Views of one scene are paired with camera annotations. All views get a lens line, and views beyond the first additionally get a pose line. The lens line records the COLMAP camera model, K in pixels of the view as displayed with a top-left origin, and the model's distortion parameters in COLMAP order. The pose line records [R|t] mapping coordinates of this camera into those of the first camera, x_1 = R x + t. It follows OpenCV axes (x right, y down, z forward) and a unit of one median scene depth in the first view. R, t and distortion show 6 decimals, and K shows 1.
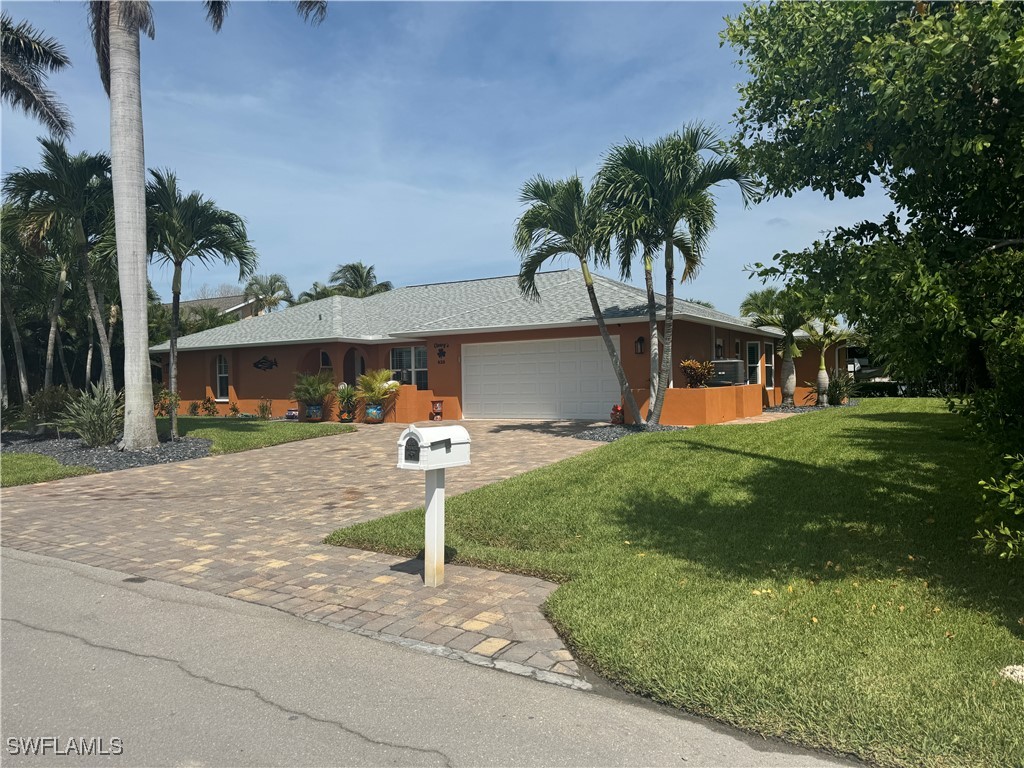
lens RADIAL K [[722.0, 0, 513.5], [0, 722.0, 384.6], [0, 0, 1]] dist [0.029246, -0.000417]
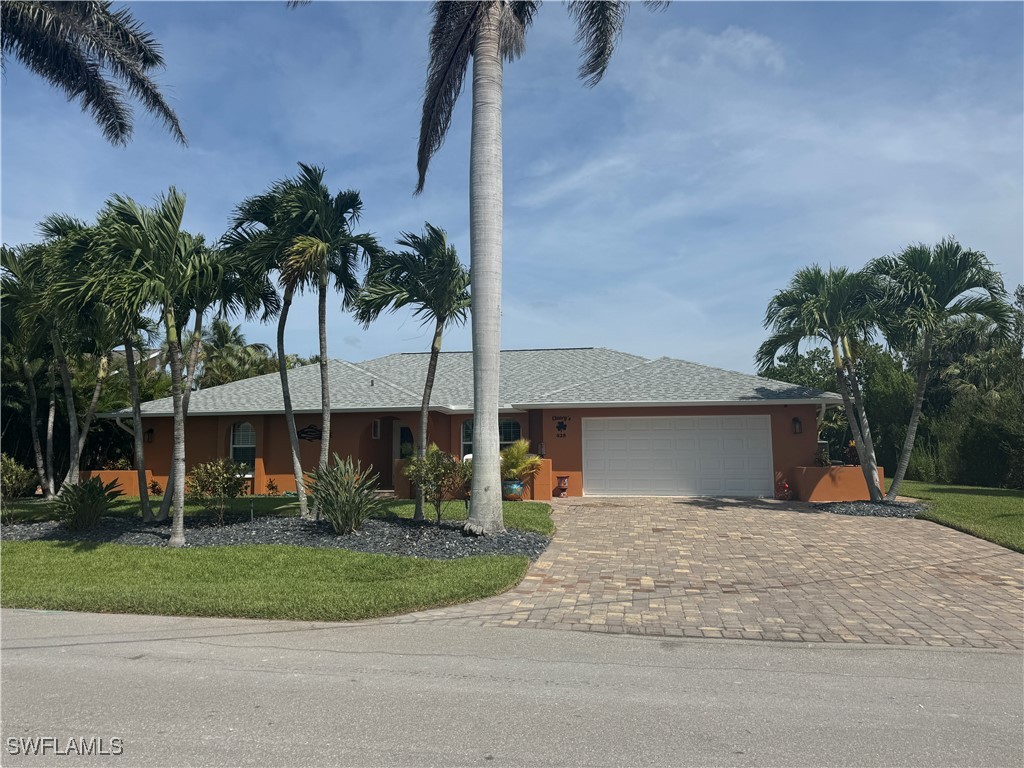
lens RADIAL K [[722.0, 0, 518.8], [0, 722.0, 379.2], [0, 0, 1]] dist [0.029246, -0.000417]
pose [[0.925857, 0.051423, 0.374359, -0.520718], [-0.008924, 0.993397, -0.114384, 0.004547], [-0.377769, 0.102562, 0.920202, 0.124382]]
